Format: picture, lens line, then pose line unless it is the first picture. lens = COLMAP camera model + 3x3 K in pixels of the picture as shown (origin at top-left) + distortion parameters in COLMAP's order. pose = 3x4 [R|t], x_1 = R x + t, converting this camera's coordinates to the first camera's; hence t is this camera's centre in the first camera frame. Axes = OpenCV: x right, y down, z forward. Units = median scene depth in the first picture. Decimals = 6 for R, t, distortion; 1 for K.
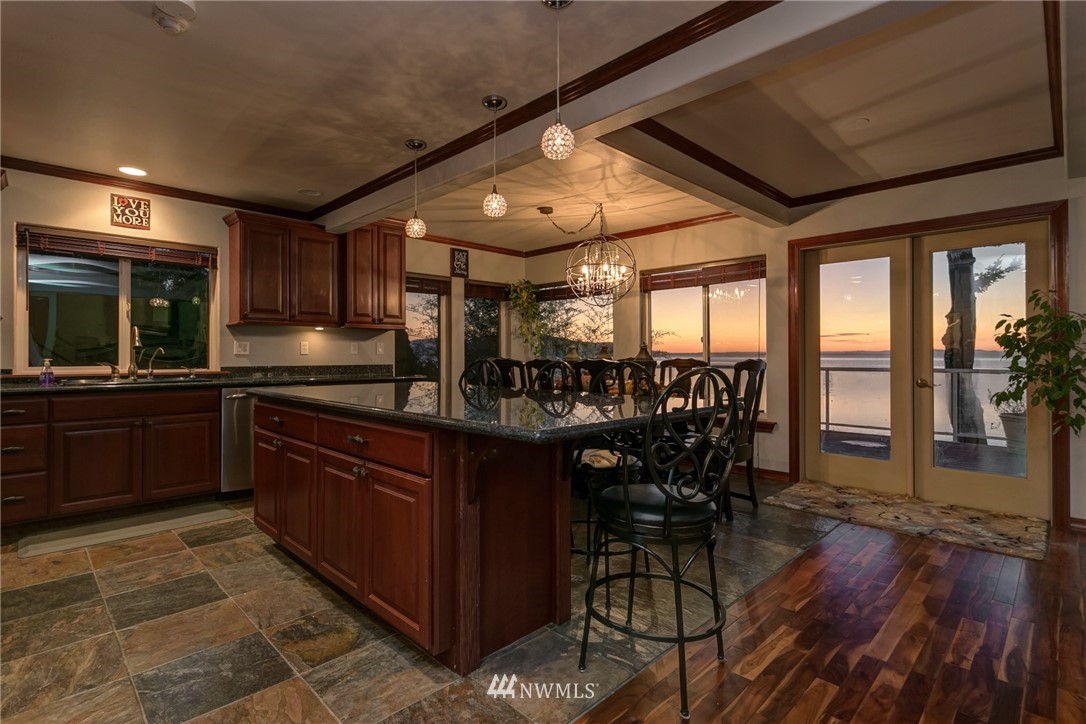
lens RADIAL K [[538.8, 0, 541.5], [0, 538.8, 356.5], [0, 0, 1]] dist [0.000814, 0.000061]
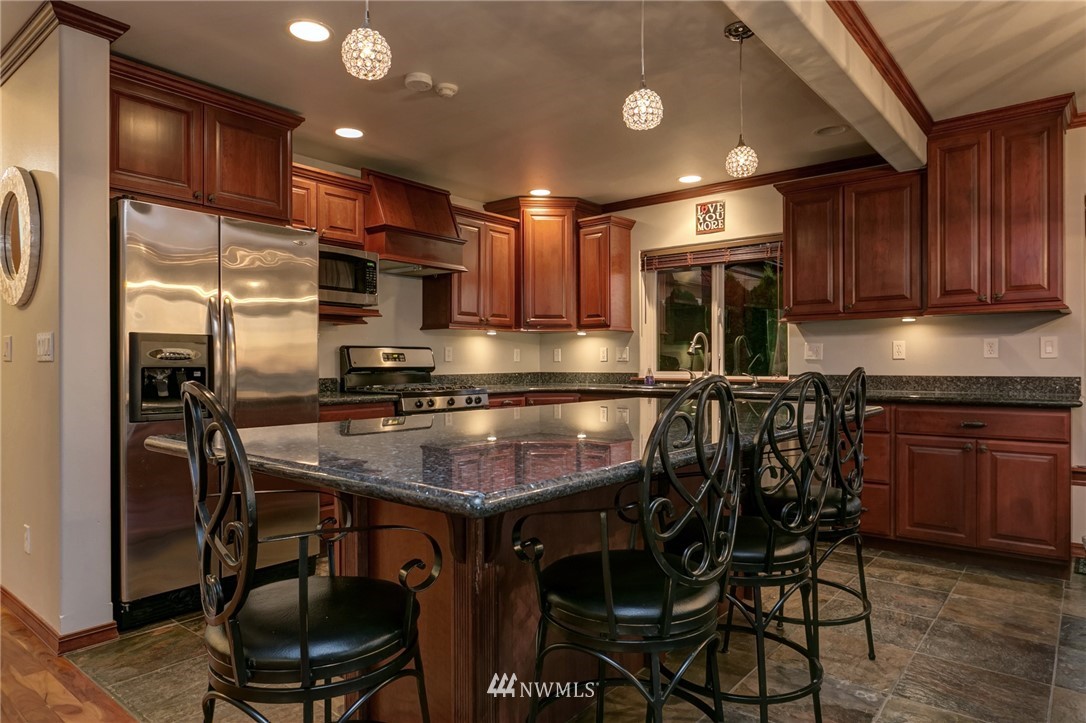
lens RADIAL K [[670.7, 0, 537.0], [0, 670.7, 368.4], [0, 0, 1]] dist [0.000452, 0.002173]
pose [[0.080784, 0.007390, -0.996704, 0.391149], [-0.000942, 0.999973, 0.007338, 0.002052], [0.996731, 0.000346, 0.080789, 0.506281]]
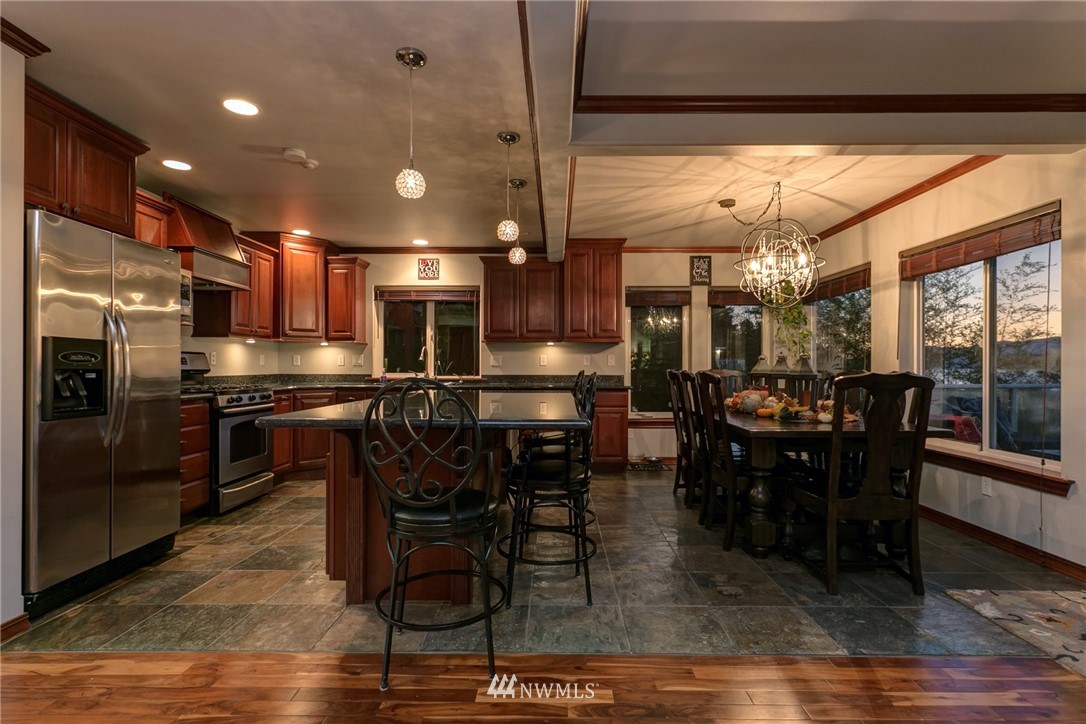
lens RADIAL K [[548.6, 0, 540.7], [0, 548.6, 367.7], [0, 0, 1]] dist [-0.000708, 0.000008]
pose [[0.691209, 0.002904, -0.722649, 0.467659], [-0.005750, 0.999982, -0.001482, 0.002591], [0.722632, 0.005180, 0.691214, 0.161268]]
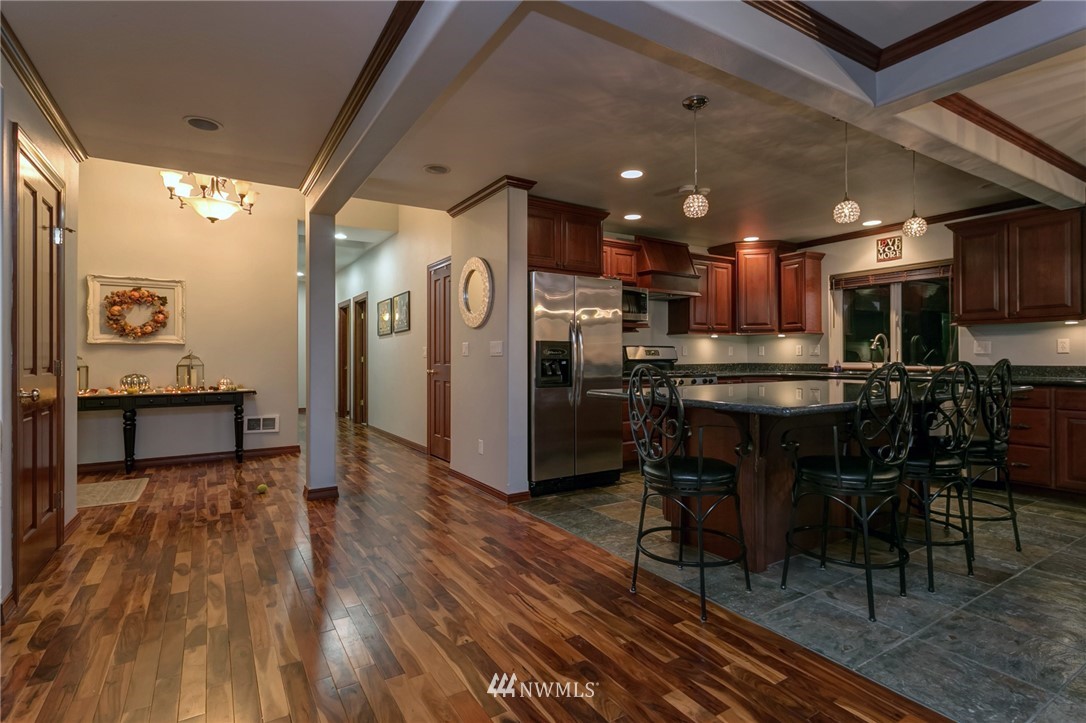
lens RADIAL K [[527.6, 0, 533.2], [0, 527.6, 355.4], [0, 0, 1]] dist [0.010980, 0.000555]
pose [[-0.251165, -0.002975, -0.967940, 0.650197], [-0.000088, 0.999995, -0.003051, 0.002630], [0.967944, -0.000681, -0.251164, 0.410546]]
